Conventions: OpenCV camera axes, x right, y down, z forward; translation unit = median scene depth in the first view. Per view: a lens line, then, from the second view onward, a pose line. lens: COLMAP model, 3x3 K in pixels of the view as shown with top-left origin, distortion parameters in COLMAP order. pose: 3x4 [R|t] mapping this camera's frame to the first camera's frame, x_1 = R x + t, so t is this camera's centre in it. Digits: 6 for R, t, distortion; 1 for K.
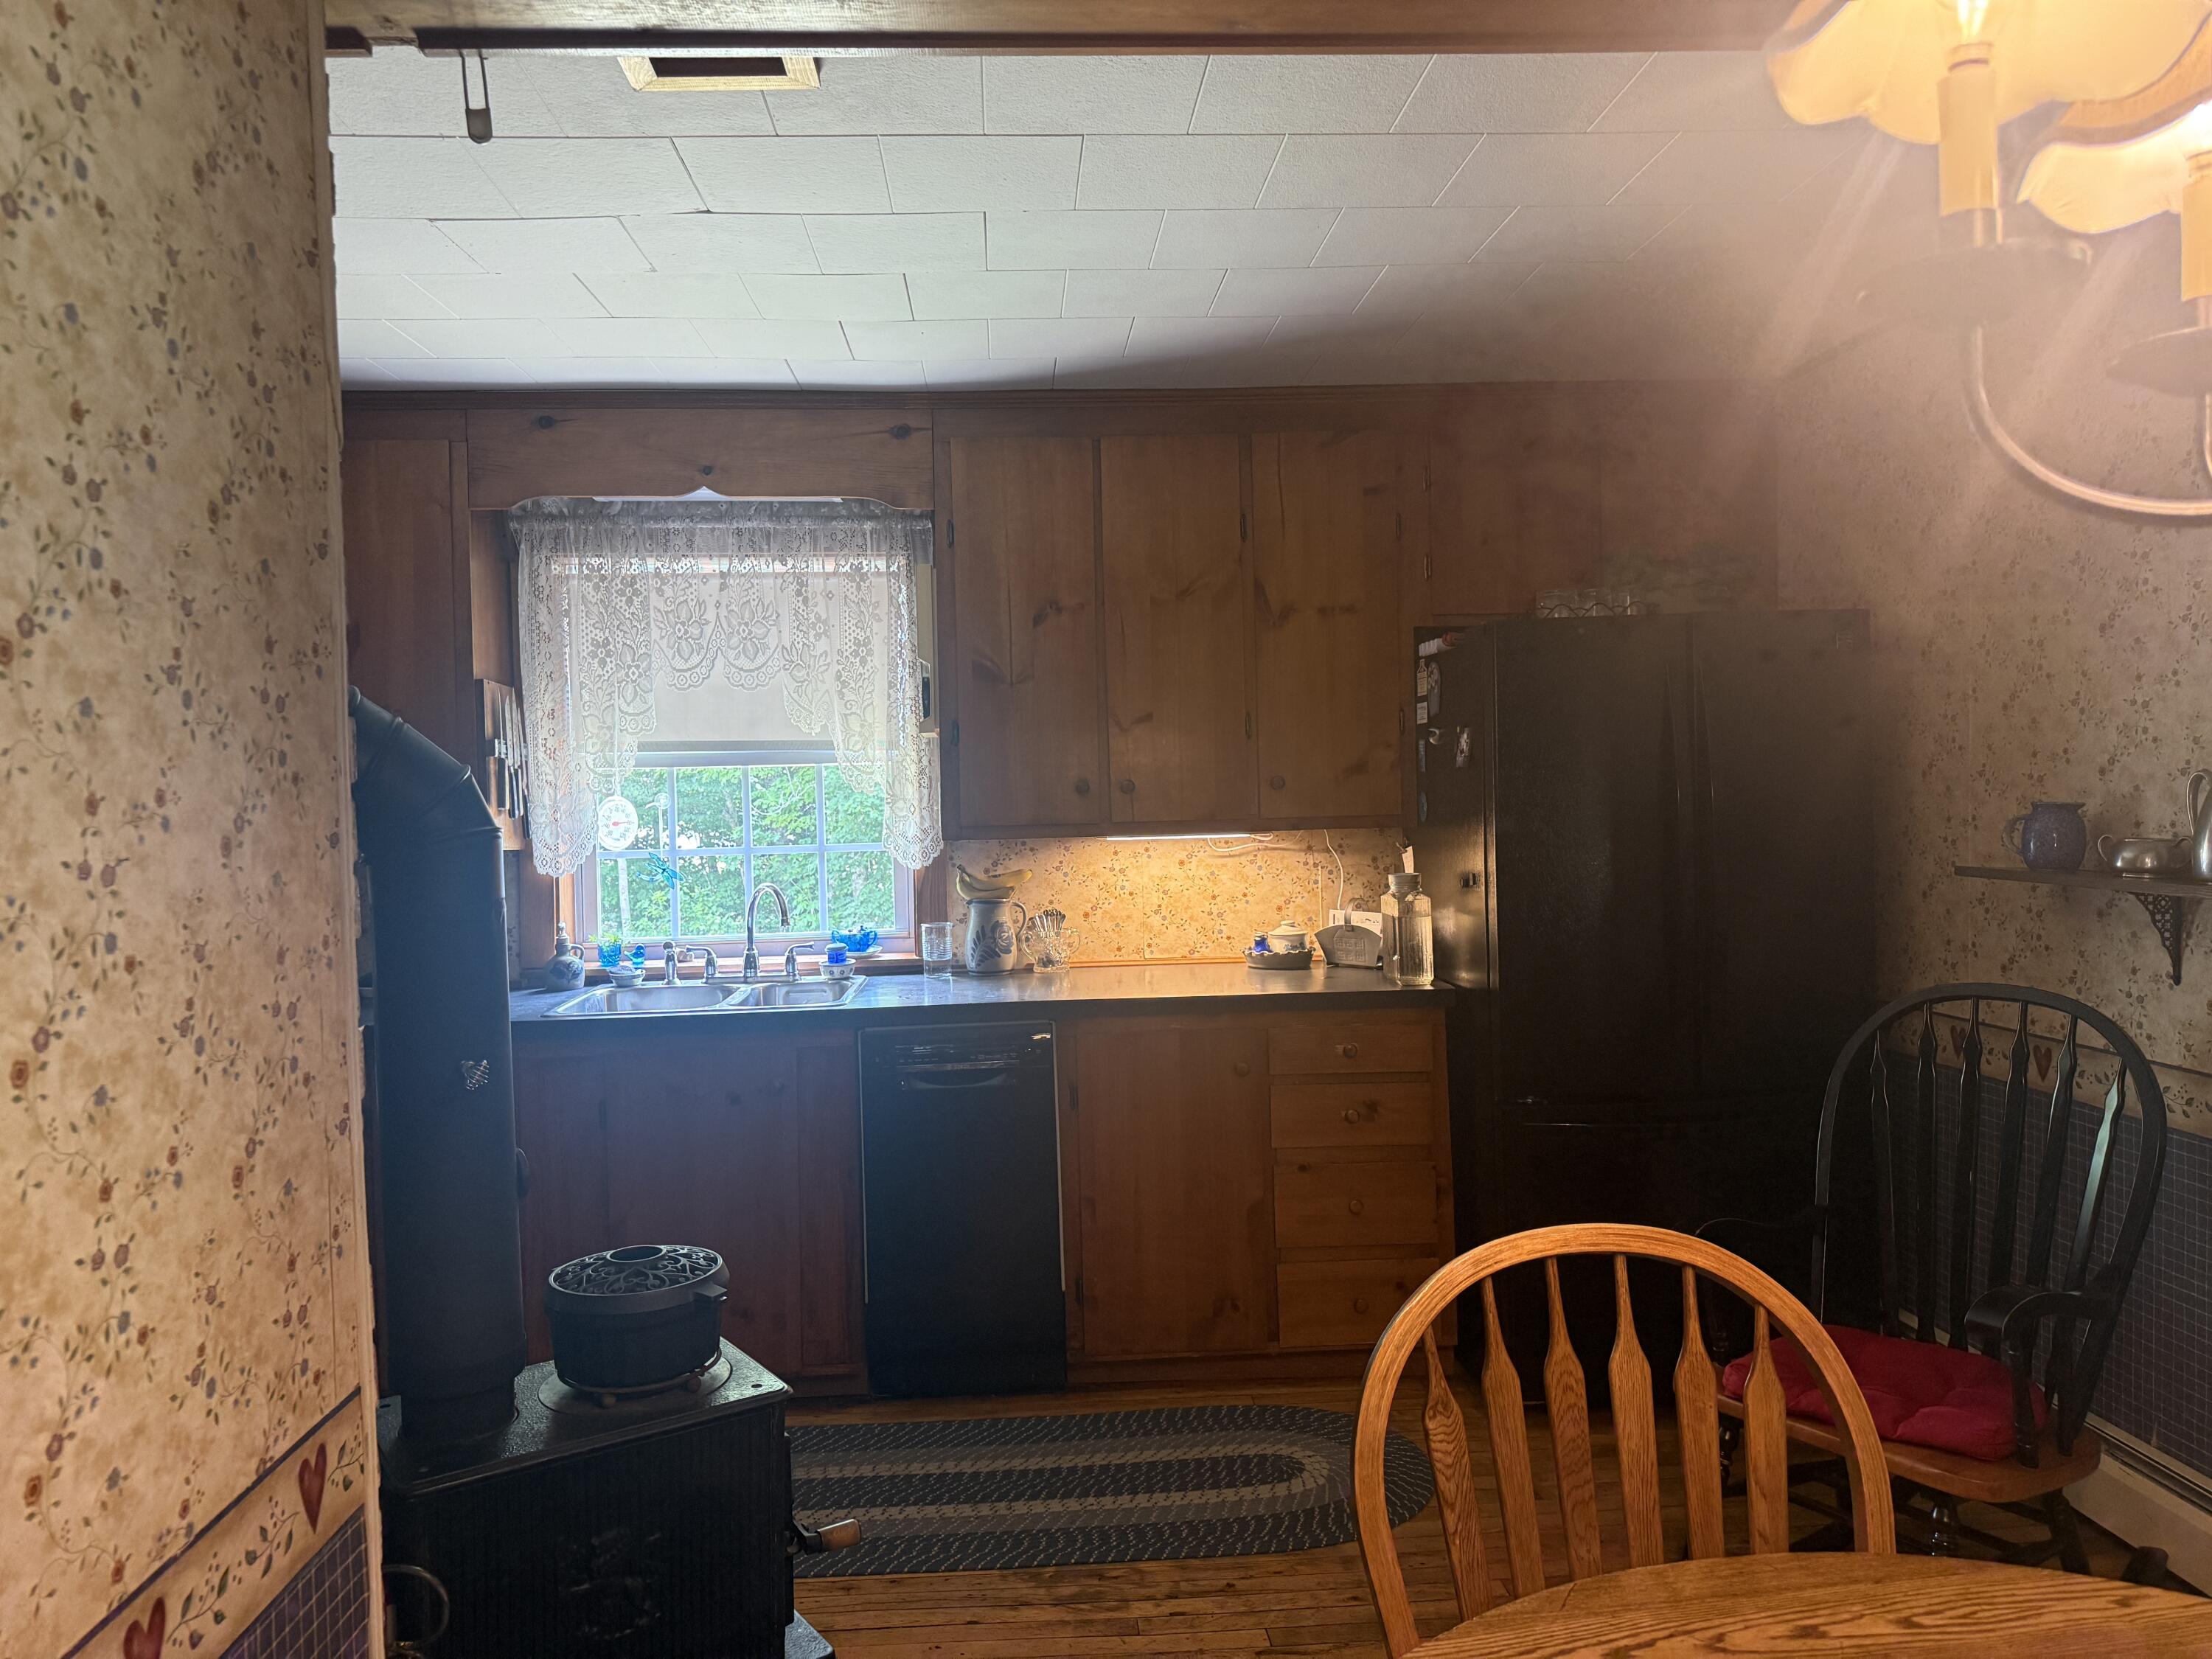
lens RADIAL K [[1595.3, 0, 1115.6], [0, 1595.3, 832.3], [0, 0, 1]] dist [0.150406, -0.252201]
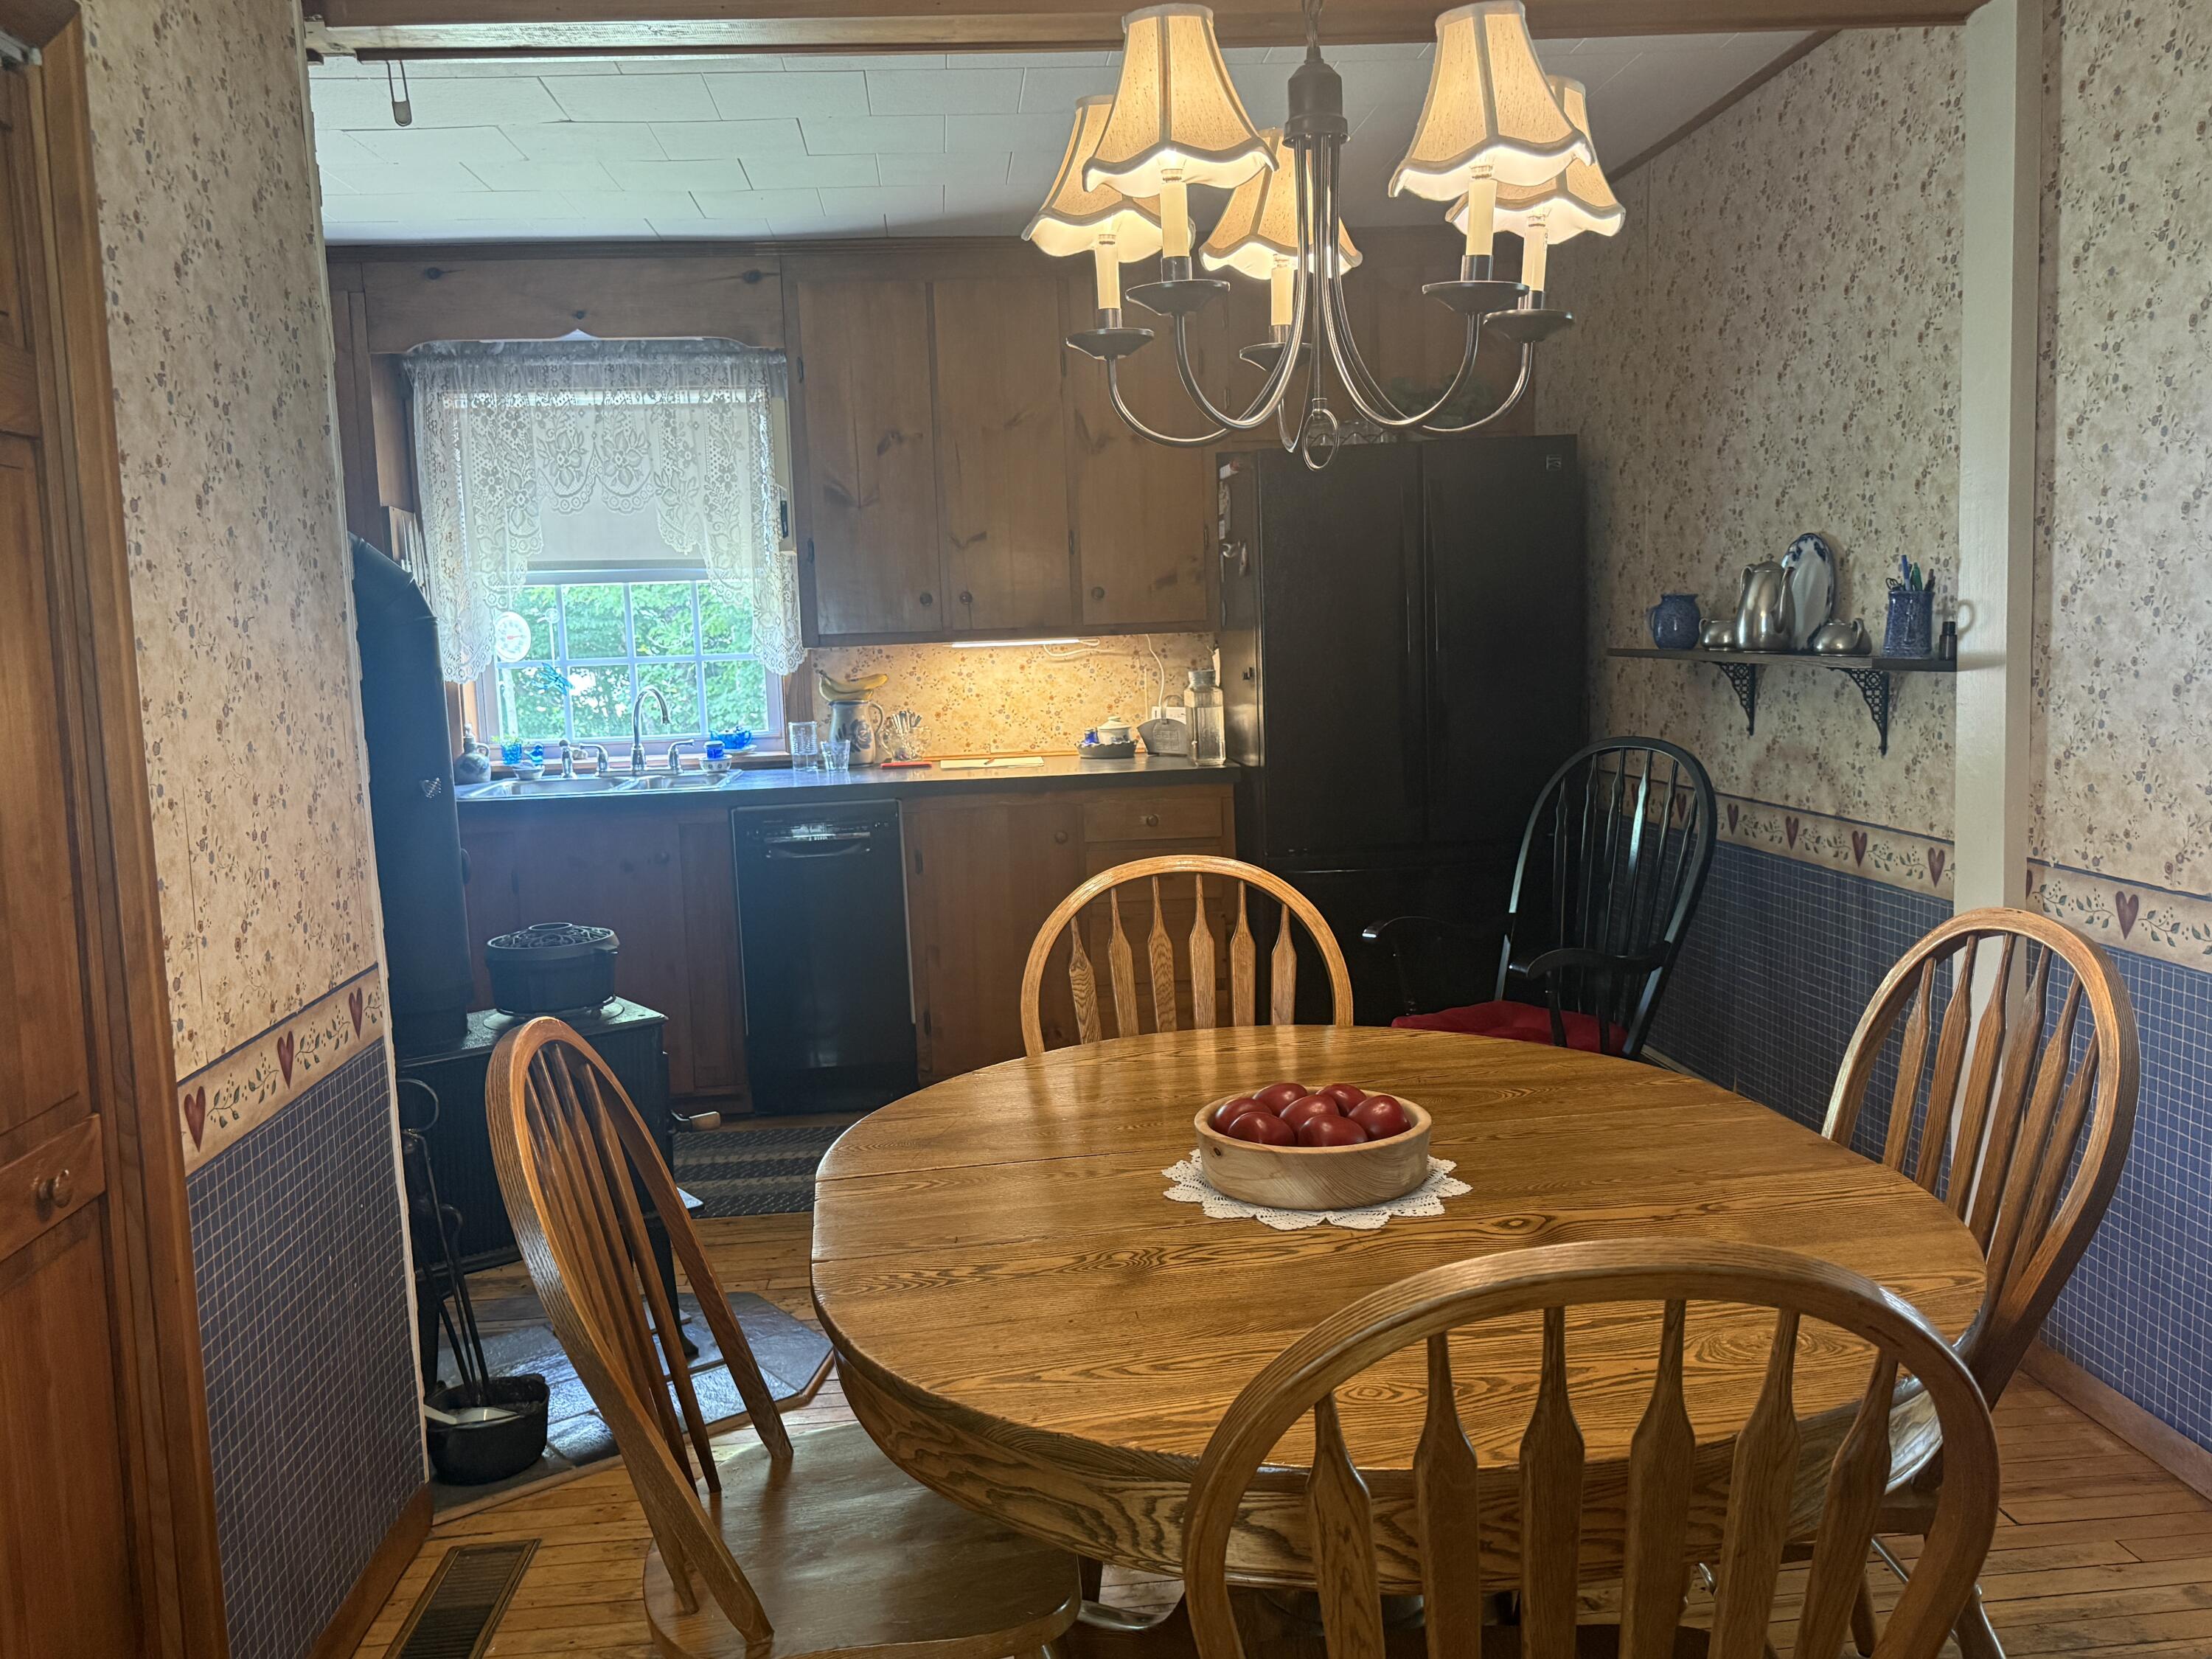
lens RADIAL K [[1724.6, 0, 1107.1], [0, 1724.6, 838.8], [0, 0, 1]] dist [0.107703, -0.210120]
pose [[0.999195, -0.016357, 0.036632, 0.057351], [0.012695, 0.995099, 0.098064, 0.021754], [-0.038056, -0.097520, 0.994506, -0.233458]]
